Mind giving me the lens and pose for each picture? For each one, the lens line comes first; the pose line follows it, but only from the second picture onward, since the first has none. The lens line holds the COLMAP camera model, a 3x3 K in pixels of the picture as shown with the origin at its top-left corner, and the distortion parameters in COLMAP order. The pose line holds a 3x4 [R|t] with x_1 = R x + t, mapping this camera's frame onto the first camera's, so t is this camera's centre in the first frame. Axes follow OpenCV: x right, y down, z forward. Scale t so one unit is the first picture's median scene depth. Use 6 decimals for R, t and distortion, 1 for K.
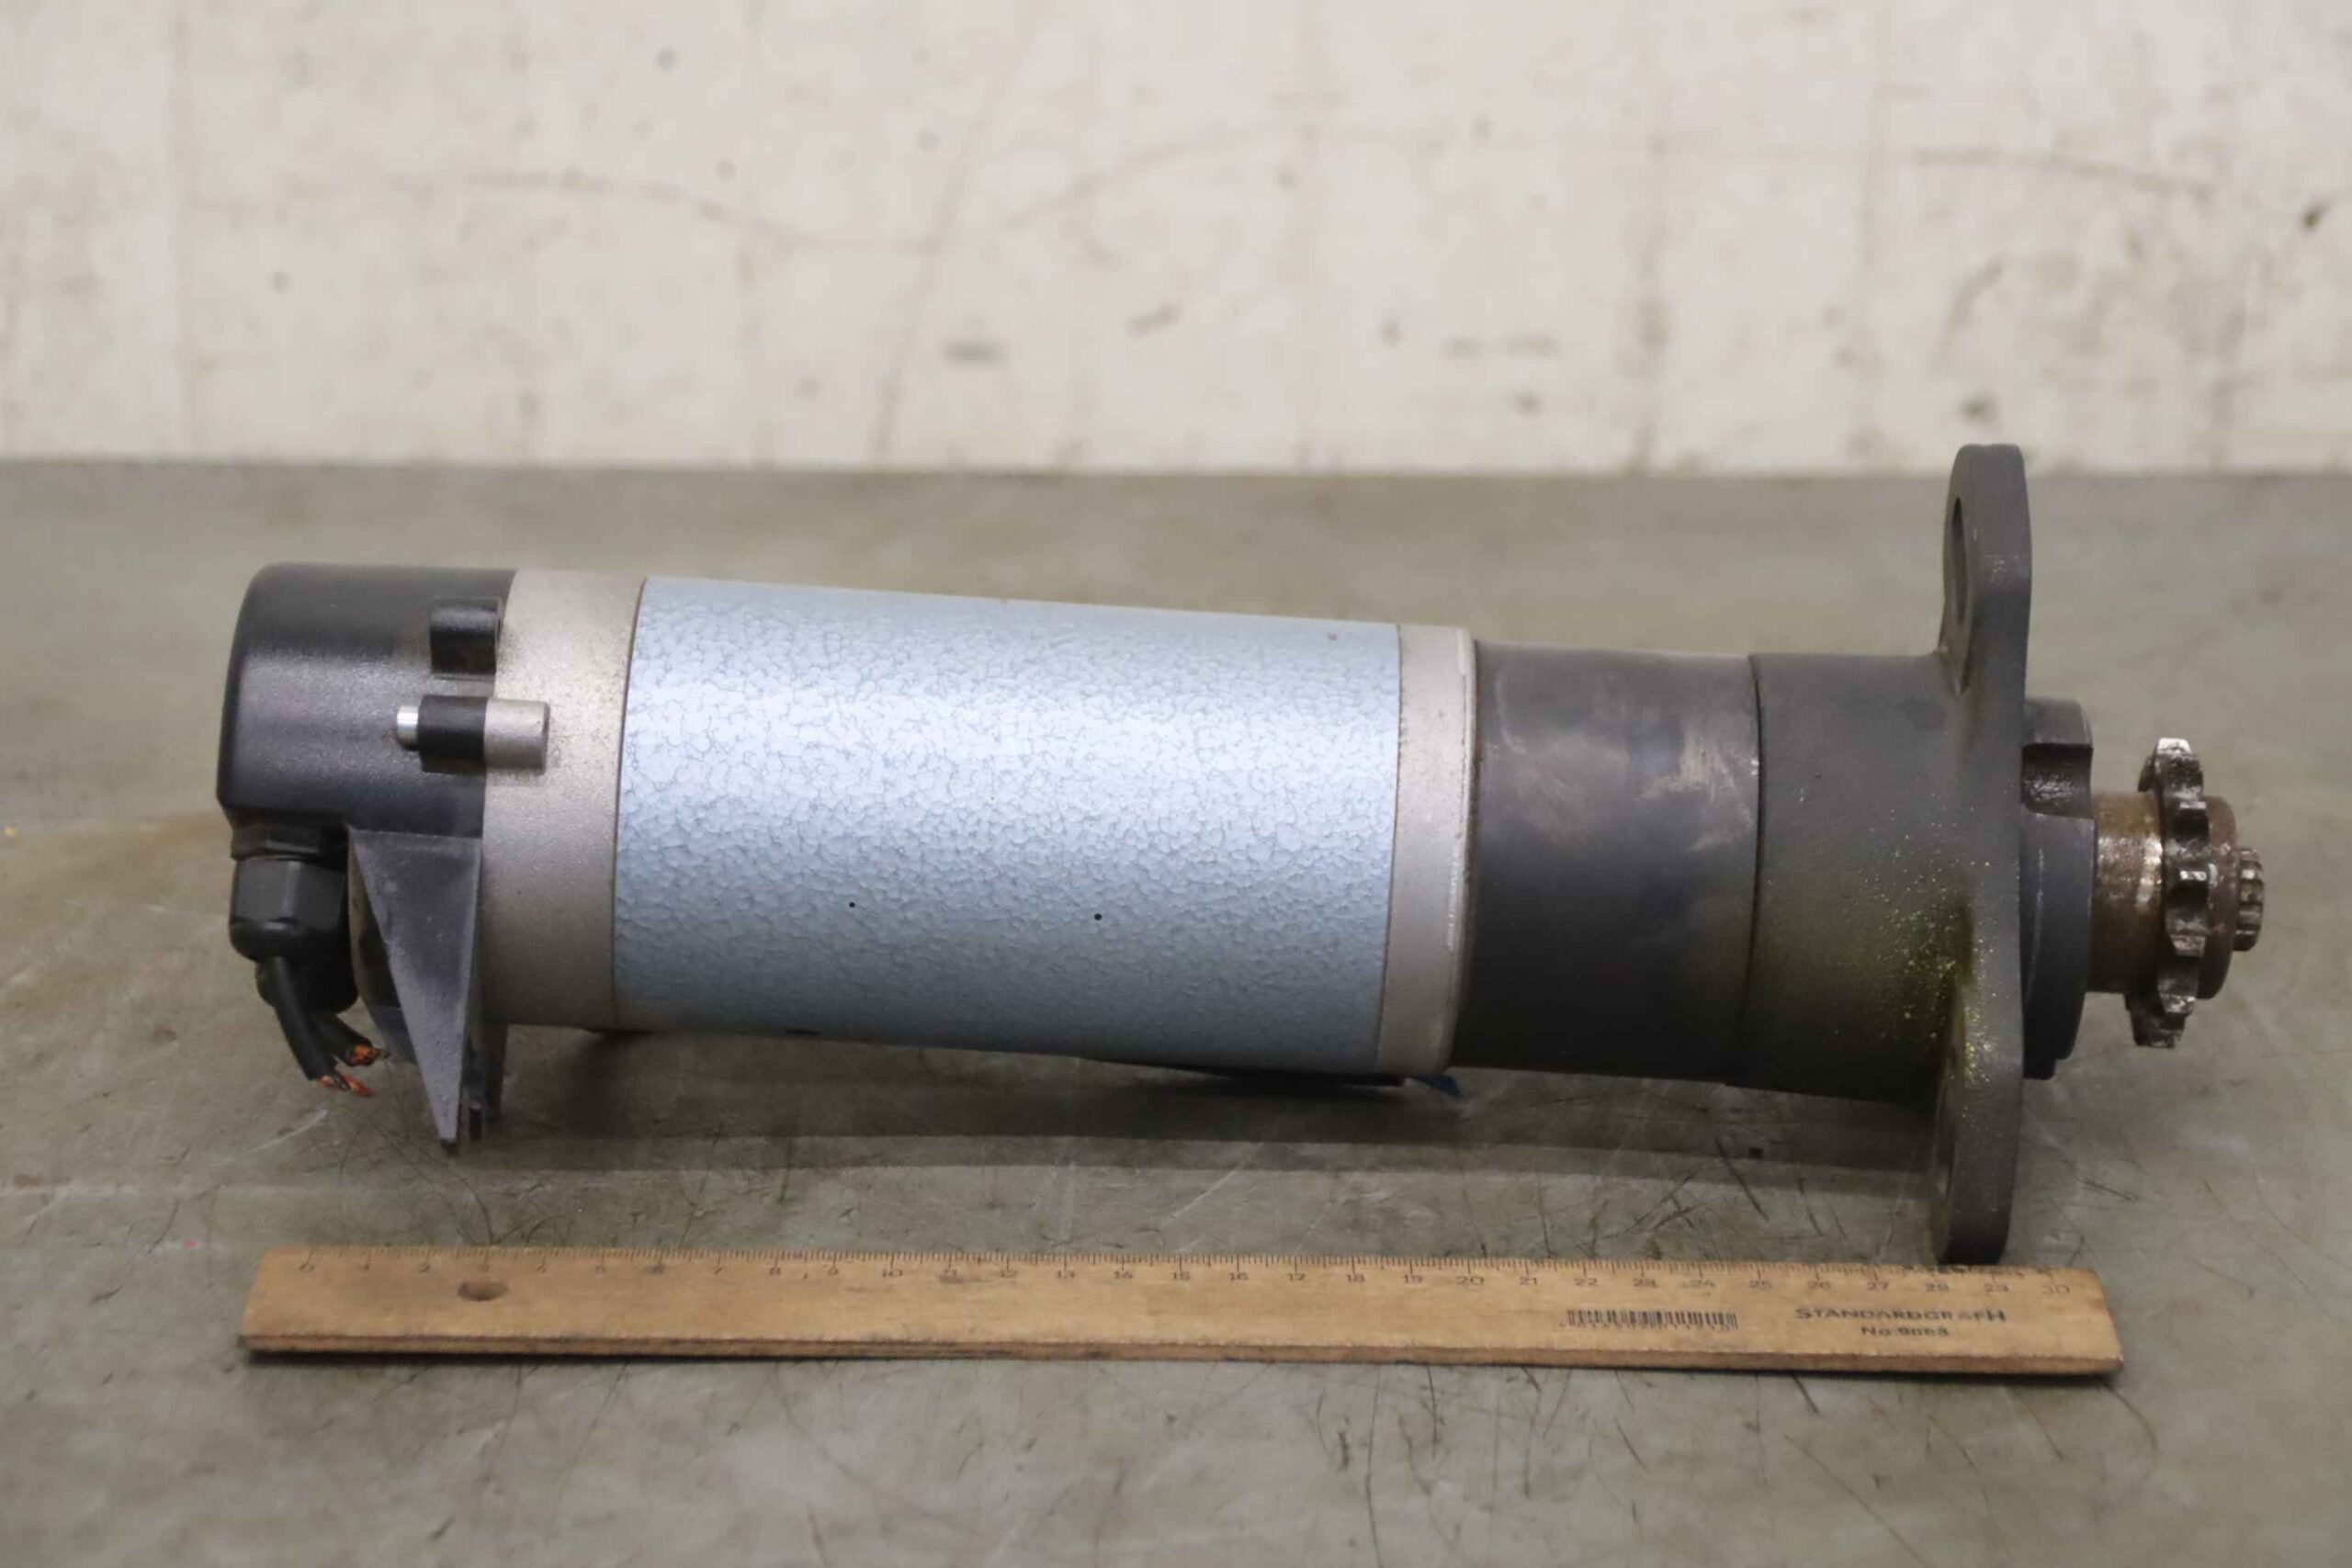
lens RADIAL K [[5890.1, 0, 1164.7], [0, 5890.1, 793.9], [0, 0, 1]] dist [0.362676, 0.000000]
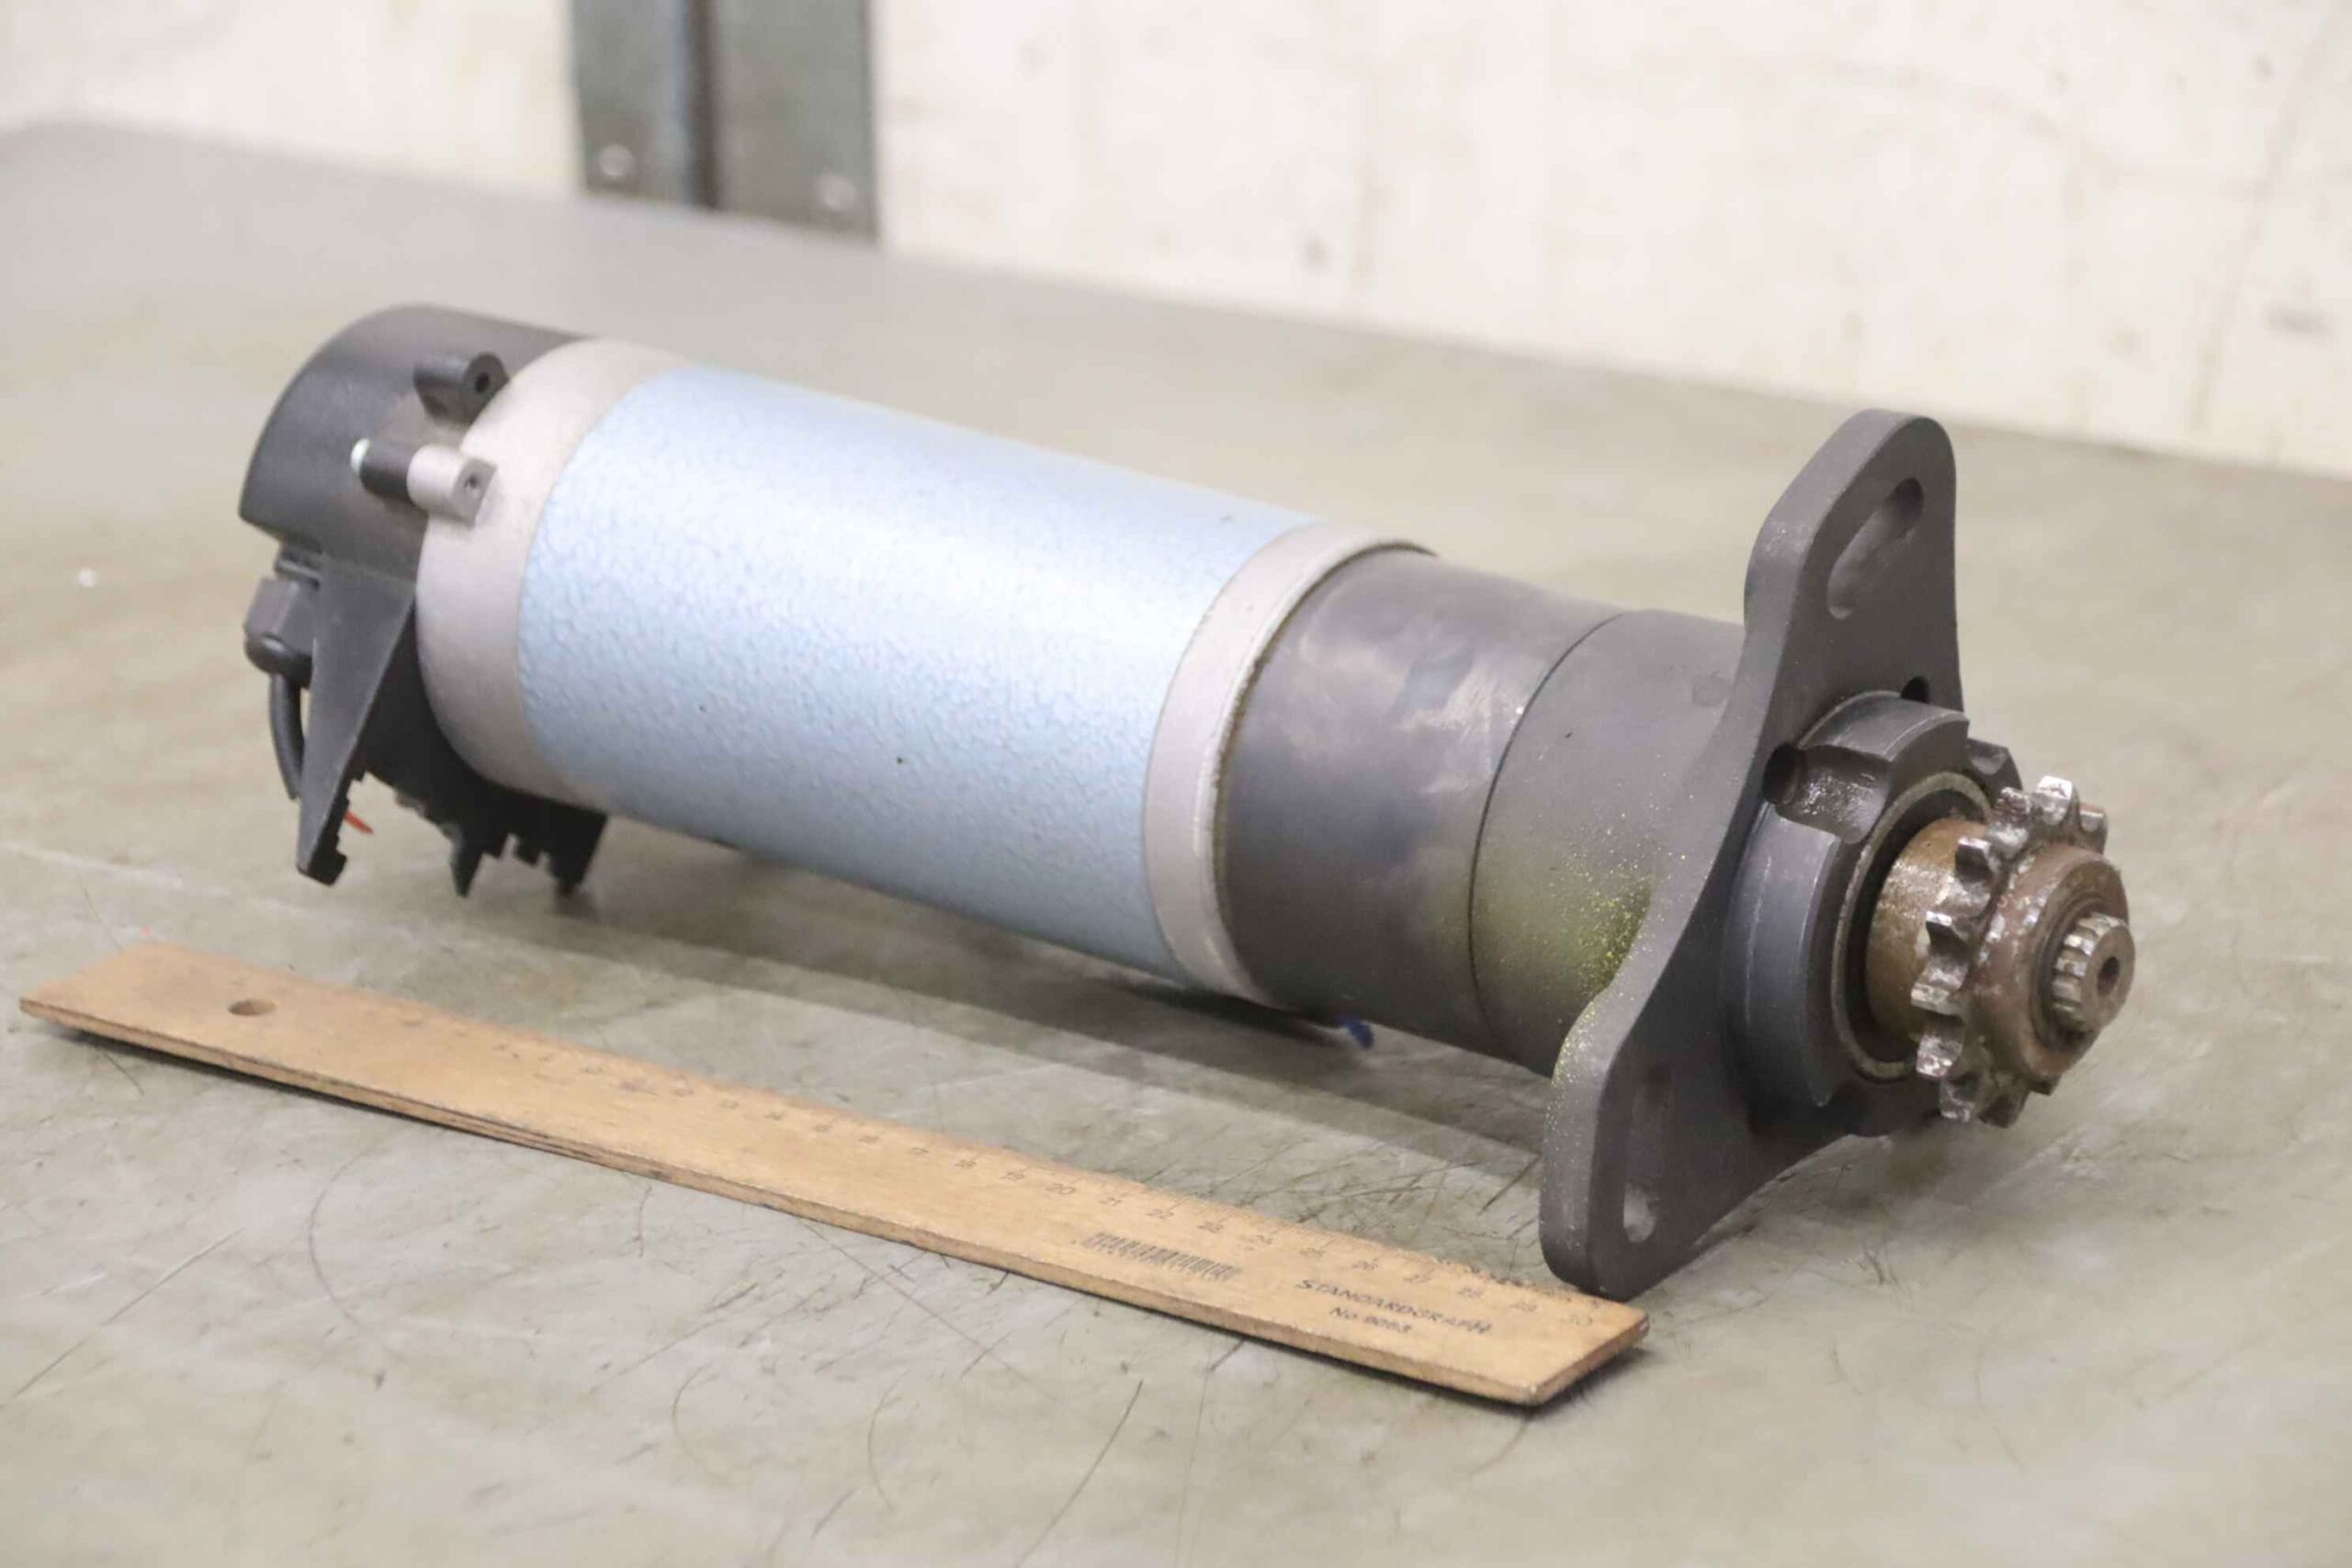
lens RADIAL K [[7451.1, 0, 1175.2], [0, 7451.1, 792.4], [0, 0, 1]] dist [0.599883, 0.000000]
pose [[0.807785, 0.160850, -0.567107, 0.715546], [-0.176086, 0.983969, 0.028270, -0.016230], [0.562563, 0.077024, 0.823159, 0.026922]]
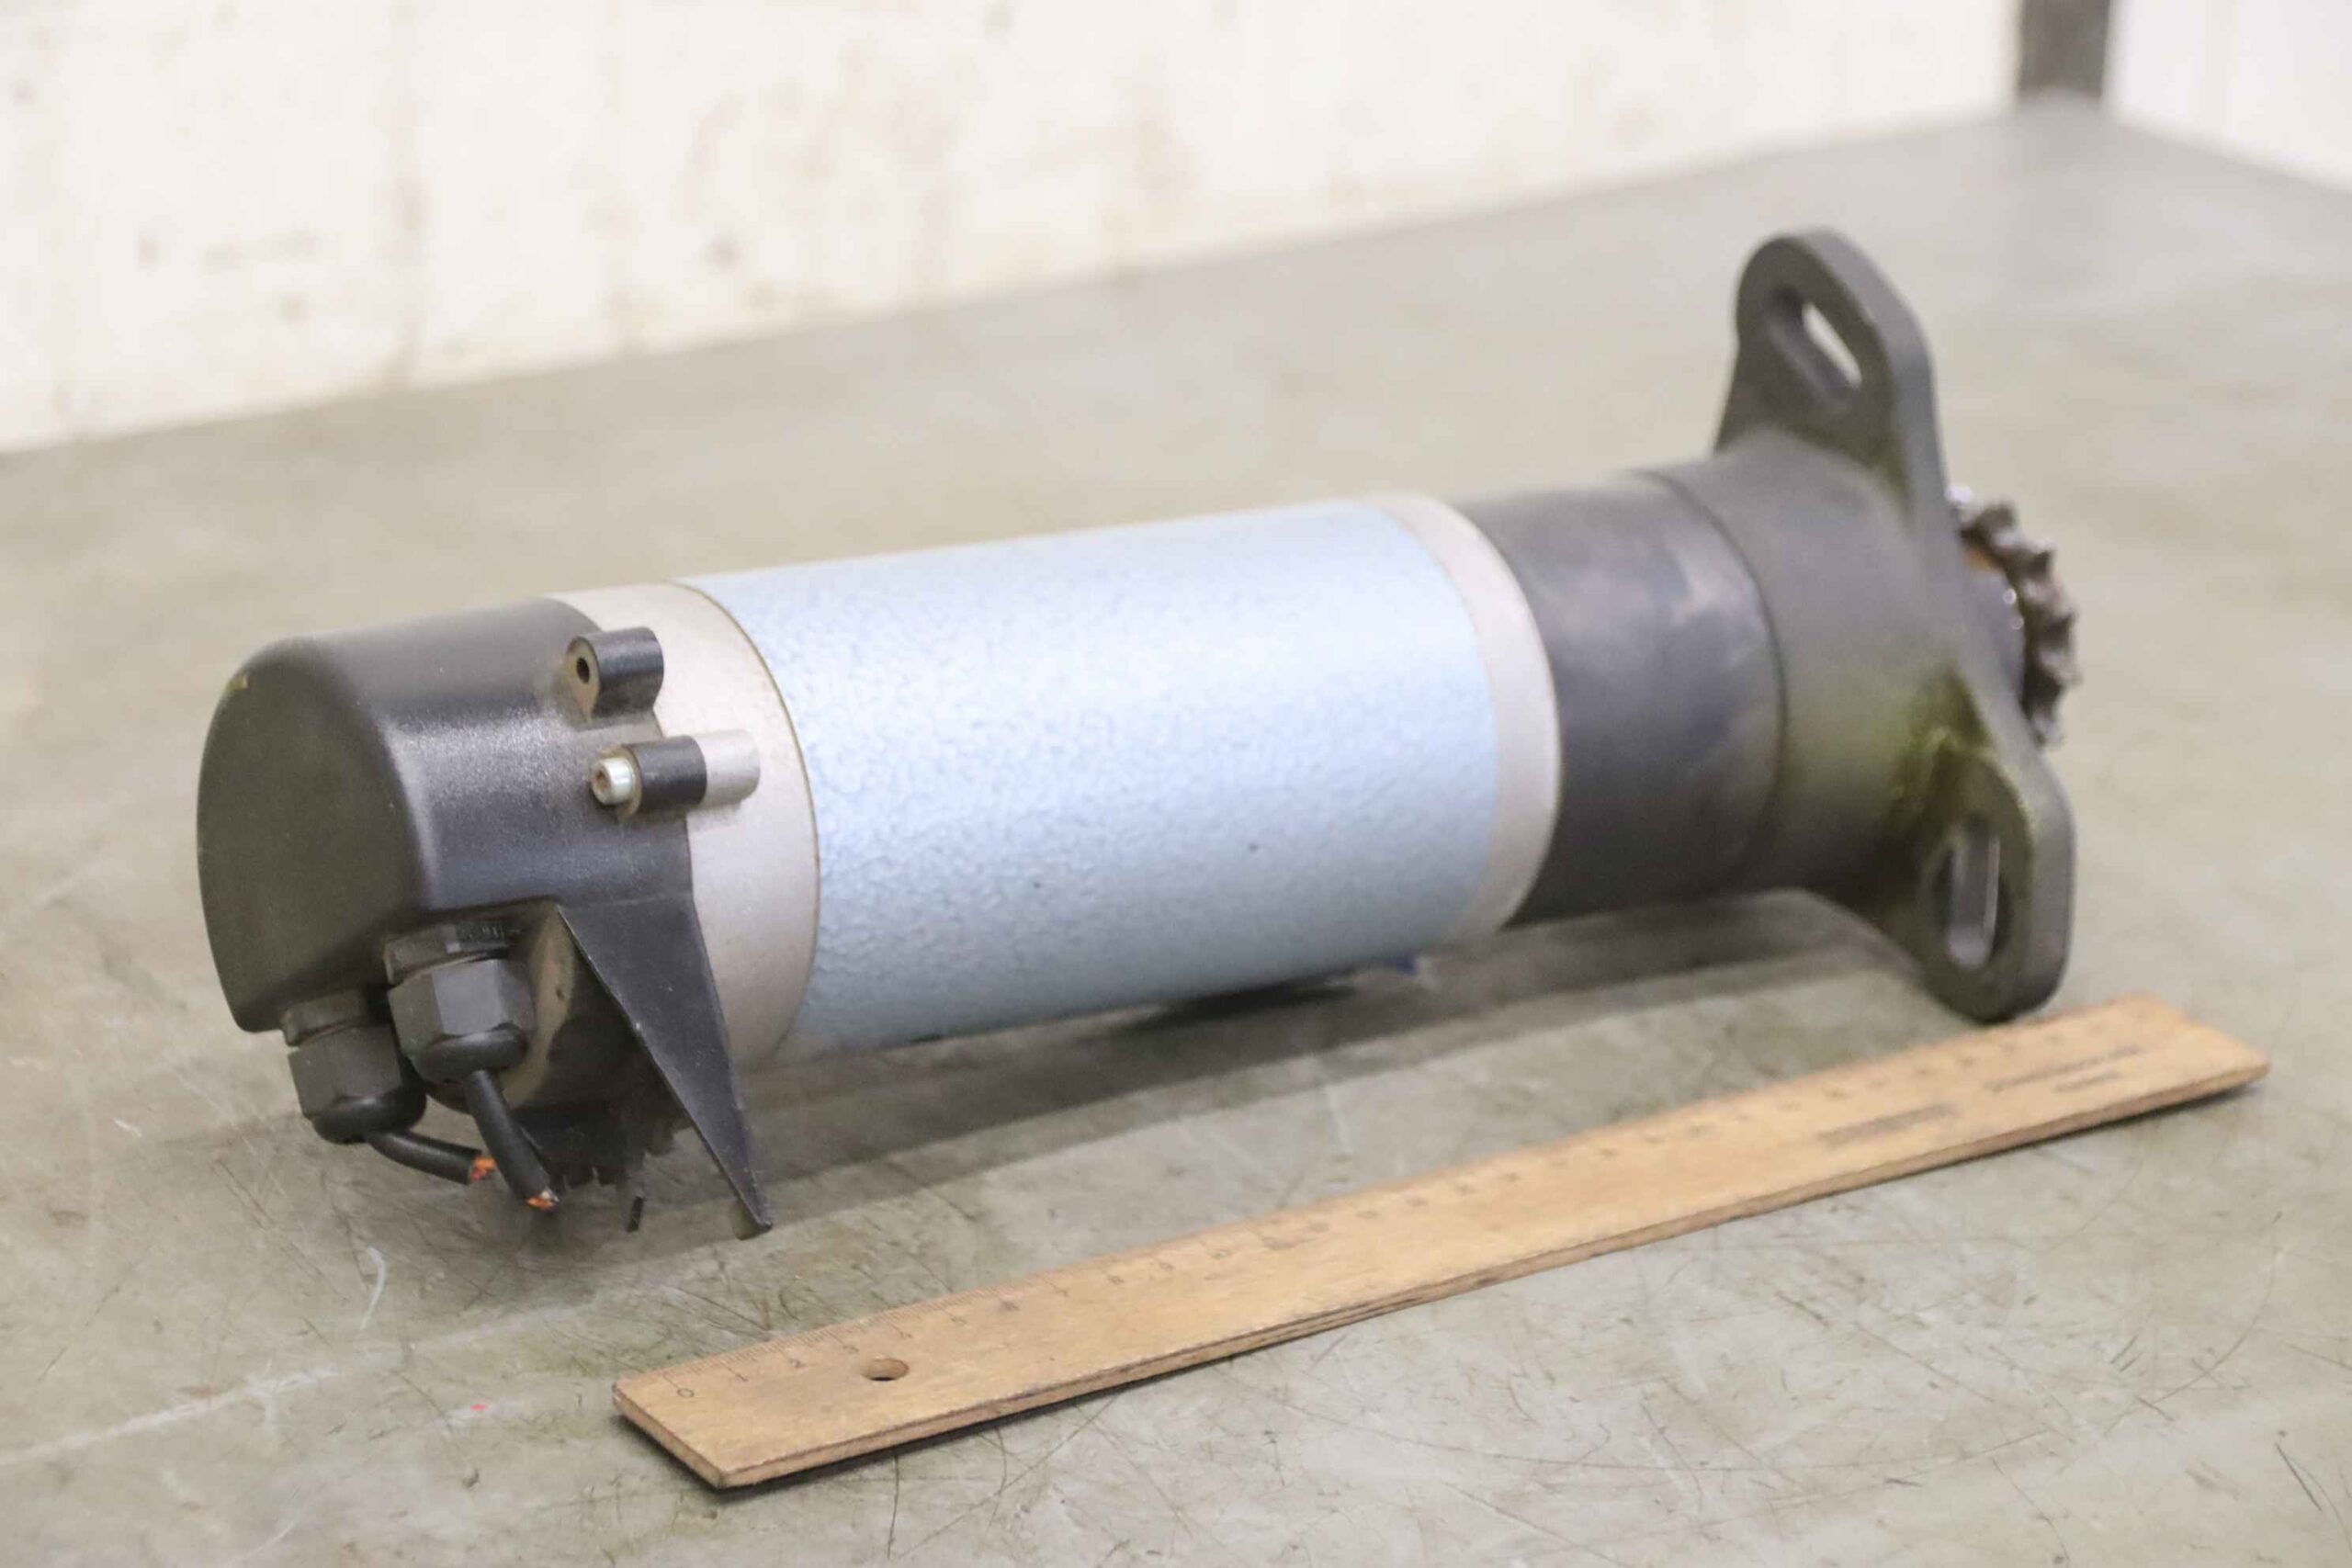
lens RADIAL K [[6393.3, 0, 1184.4], [0, 6393.3, 770.3], [0, 0, 1]] dist [0.465204, 0.000000]
pose [[0.822374, -0.184734, 0.538122, -0.574645], [0.173581, 0.982191, 0.071909, -0.067637], [-0.541822, 0.034272, 0.839794, 0.139651]]
